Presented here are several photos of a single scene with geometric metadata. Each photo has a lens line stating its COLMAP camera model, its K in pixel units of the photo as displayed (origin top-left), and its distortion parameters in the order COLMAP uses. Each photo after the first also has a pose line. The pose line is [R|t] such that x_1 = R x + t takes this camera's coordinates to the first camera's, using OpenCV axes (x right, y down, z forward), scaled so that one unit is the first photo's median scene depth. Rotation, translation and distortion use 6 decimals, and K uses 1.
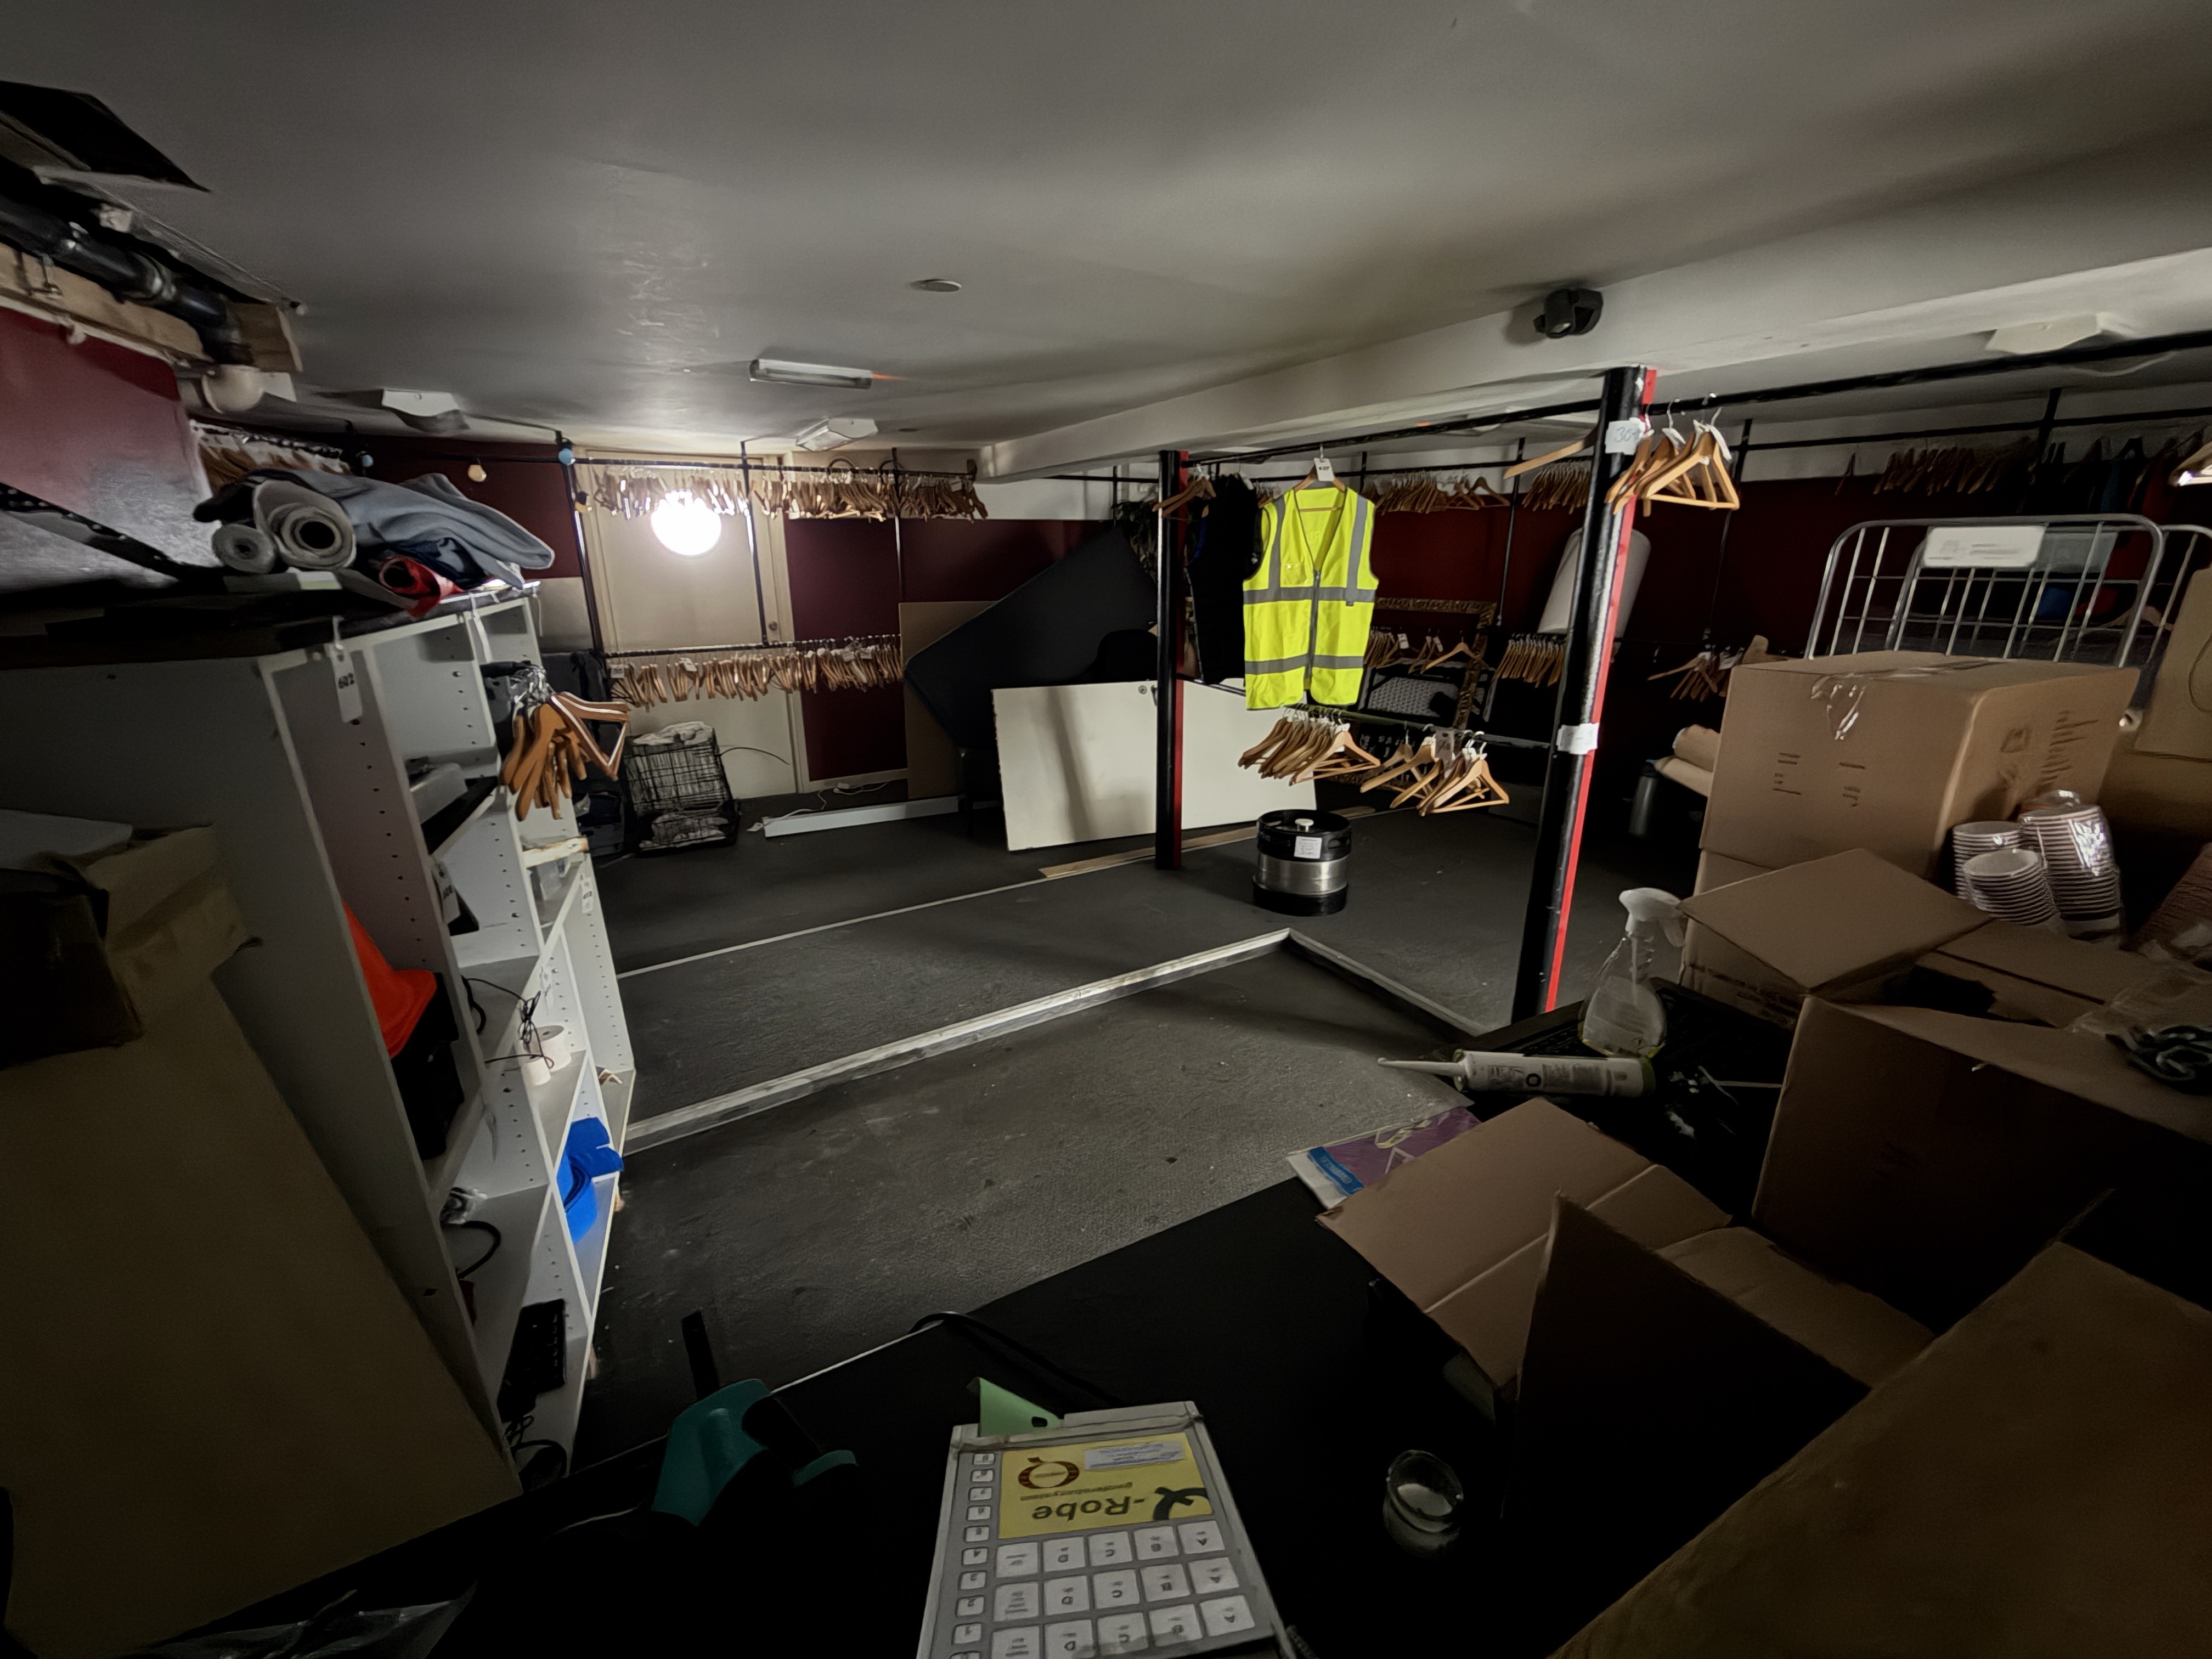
lens RADIAL K [[880.4, 0, 1106.0], [0, 880.4, 829.5], [0, 0, 1]] dist [0.000935, -0.000083]
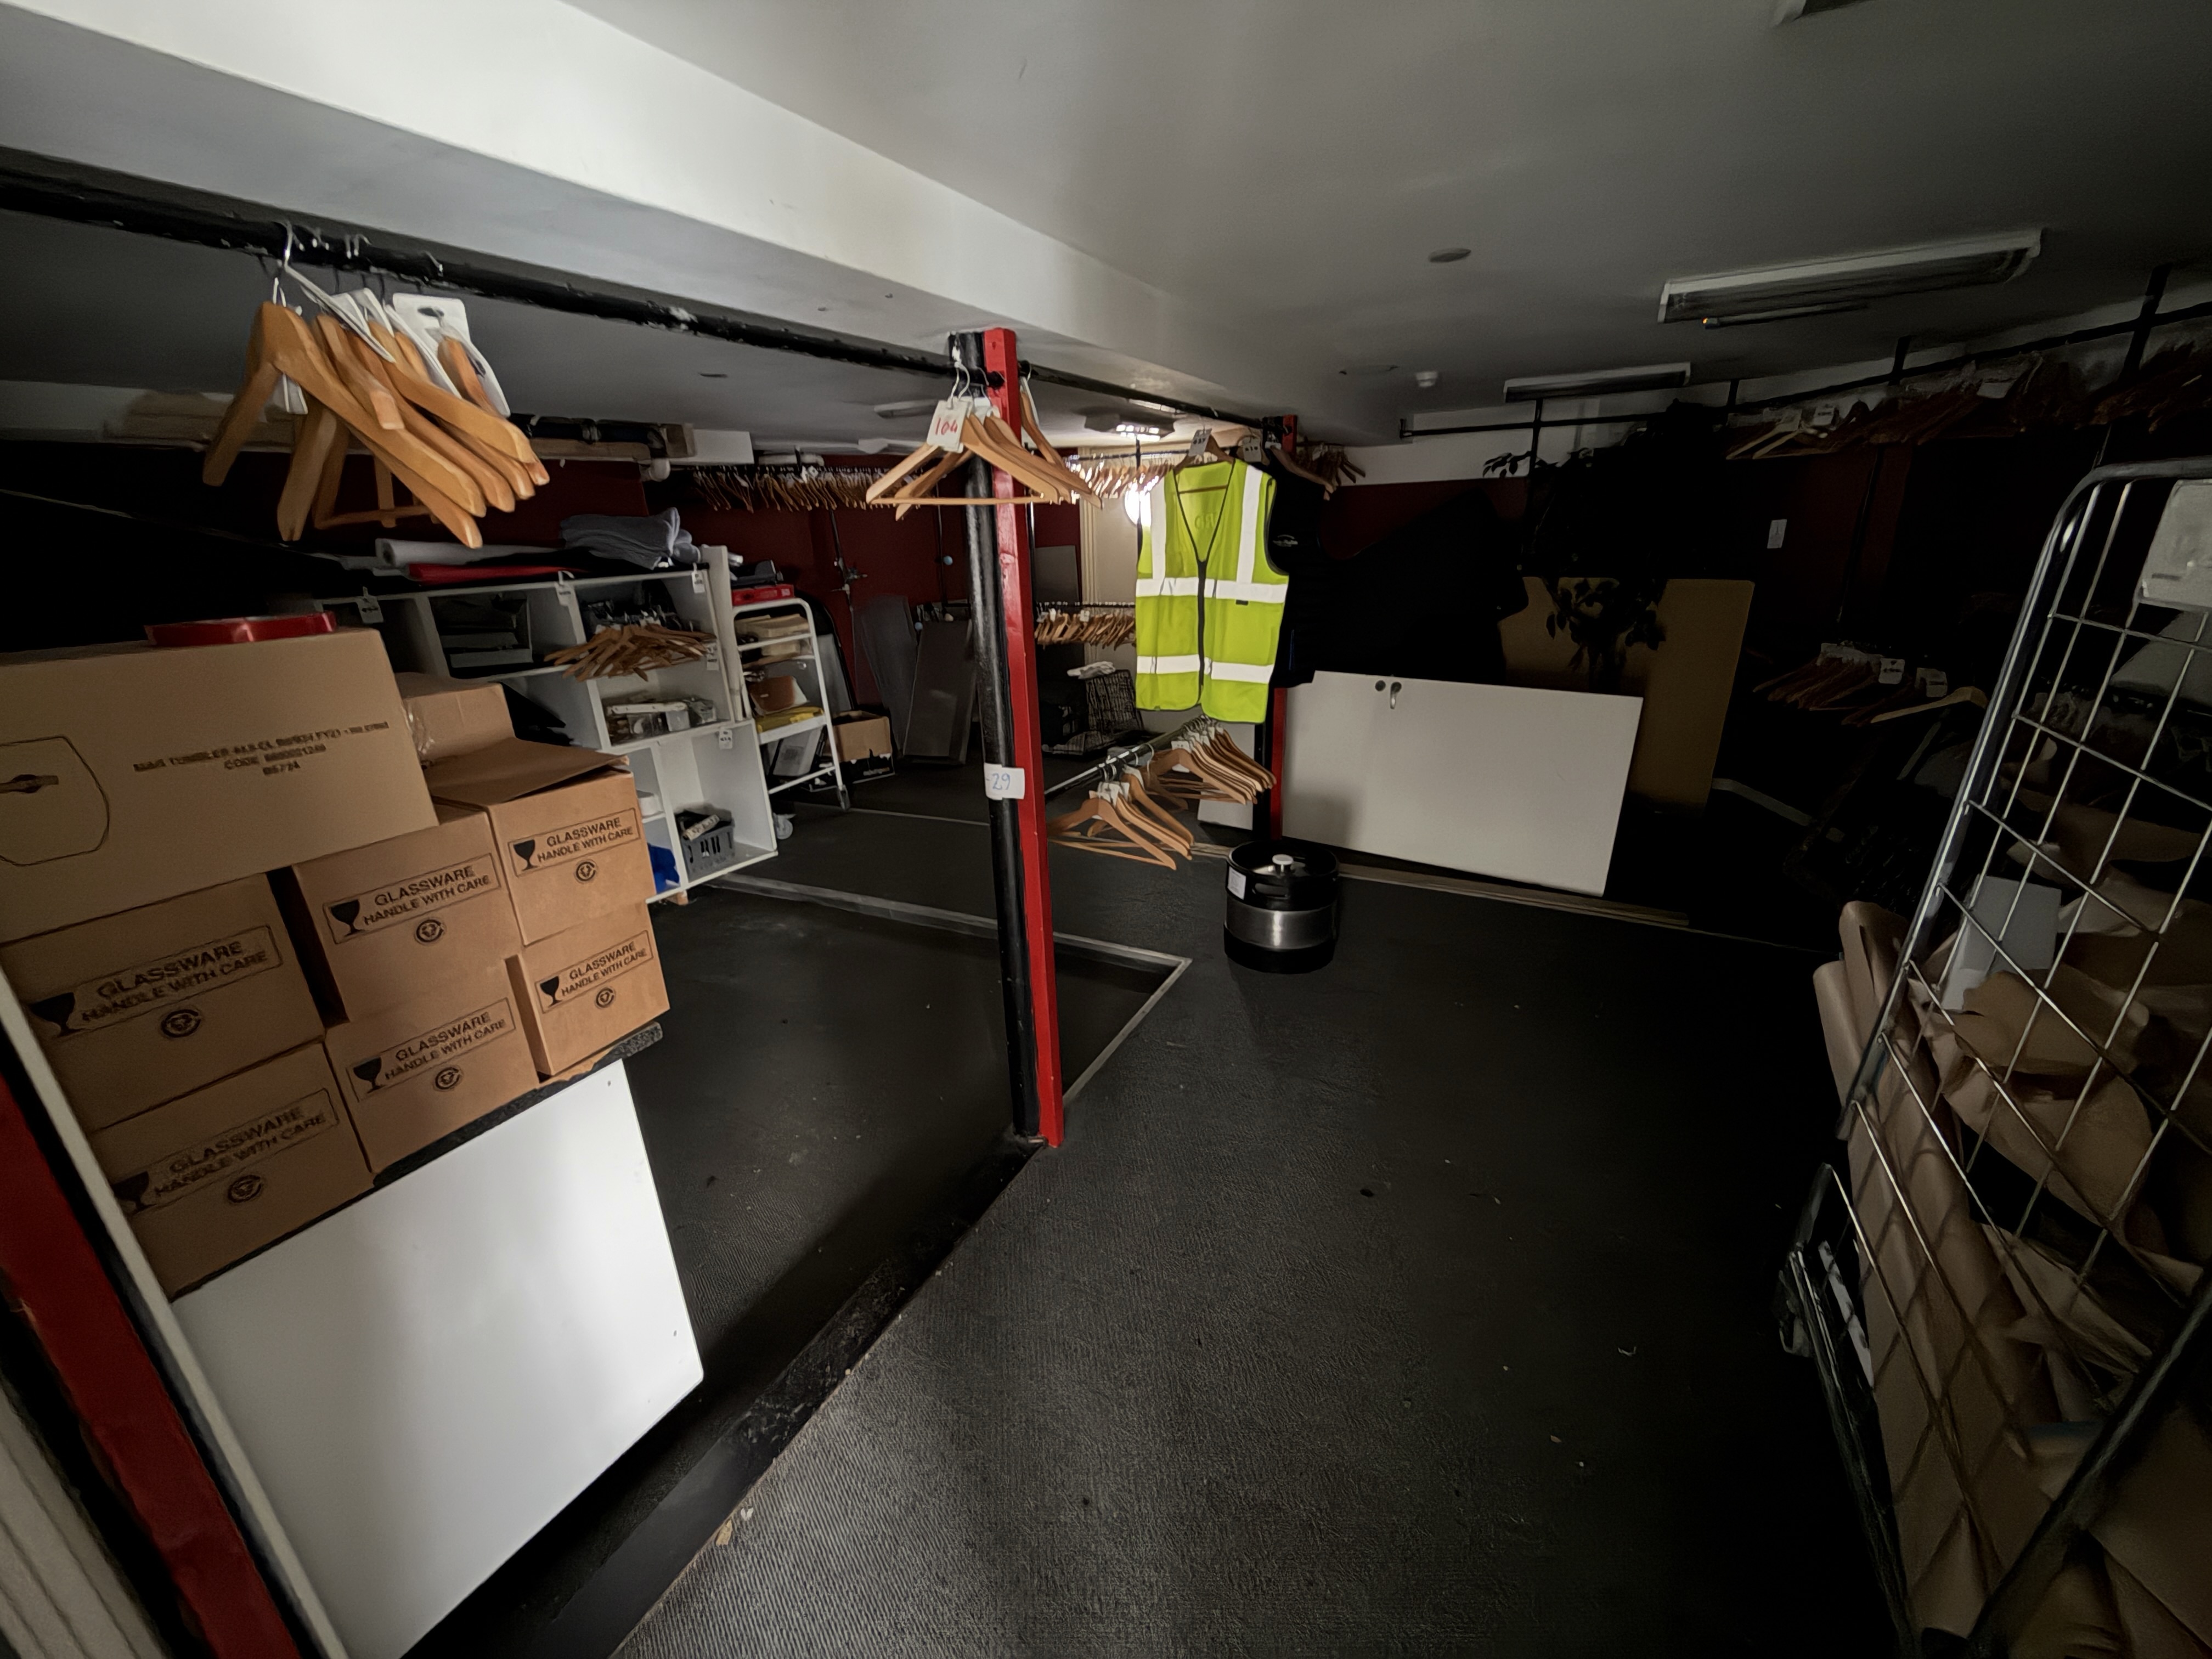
lens RADIAL K [[880.4, 0, 1106.0], [0, 880.4, 829.5], [0, 0, 1]] dist [0.000935, -0.000083]
pose [[0.539273, 0.272091, -0.796964, 0.949652], [-0.233753, 0.957541, 0.168743, -0.164640], [0.809039, 0.095294, 0.579978, 0.457052]]
